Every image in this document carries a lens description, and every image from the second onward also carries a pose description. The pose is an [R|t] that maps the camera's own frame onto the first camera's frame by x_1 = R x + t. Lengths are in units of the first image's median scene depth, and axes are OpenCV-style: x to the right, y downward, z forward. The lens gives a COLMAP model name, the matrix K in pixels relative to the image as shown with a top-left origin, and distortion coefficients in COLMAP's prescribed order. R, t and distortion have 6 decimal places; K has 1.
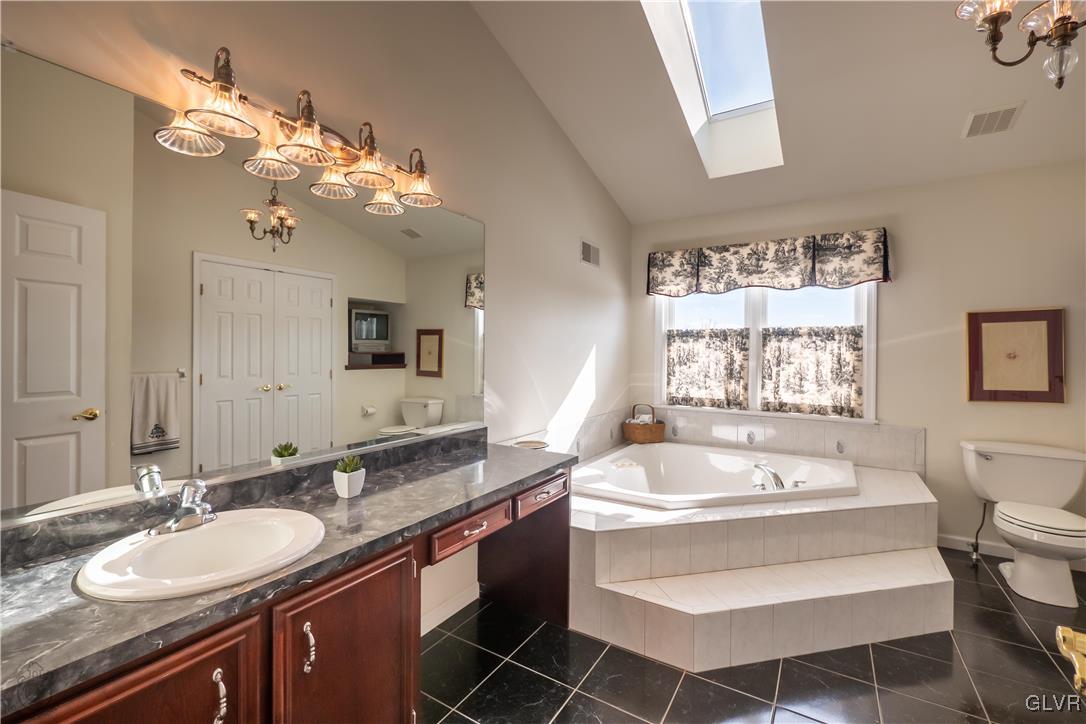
lens RADIAL K [[461.3, 0, 542.9], [0, 461.3, 354.2], [0, 0, 1]] dist [-0.002365, -0.000569]
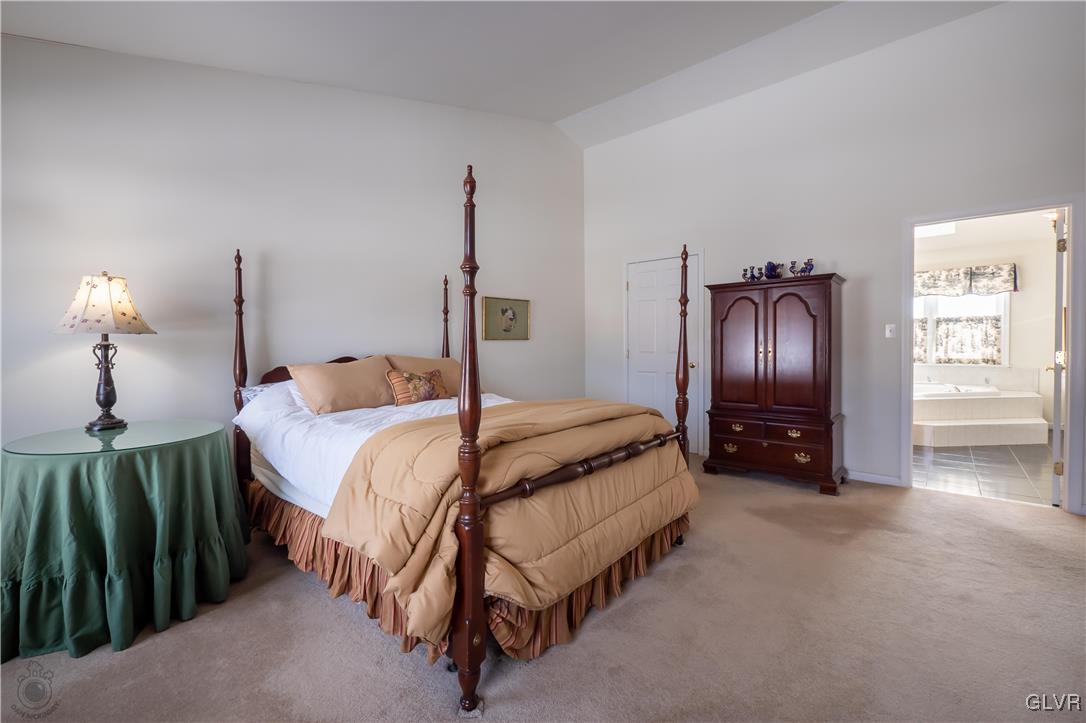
lens RADIAL K [[461.3, 0, 537.4], [0, 461.3, 356.5], [0, 0, 1]] dist [-0.002365, -0.000569]
pose [[0.984727, -0.011347, -0.173738, -0.805861], [0.014460, 0.999757, 0.016664, 0.046350], [0.173507, -0.018921, 0.984651, -1.124704]]
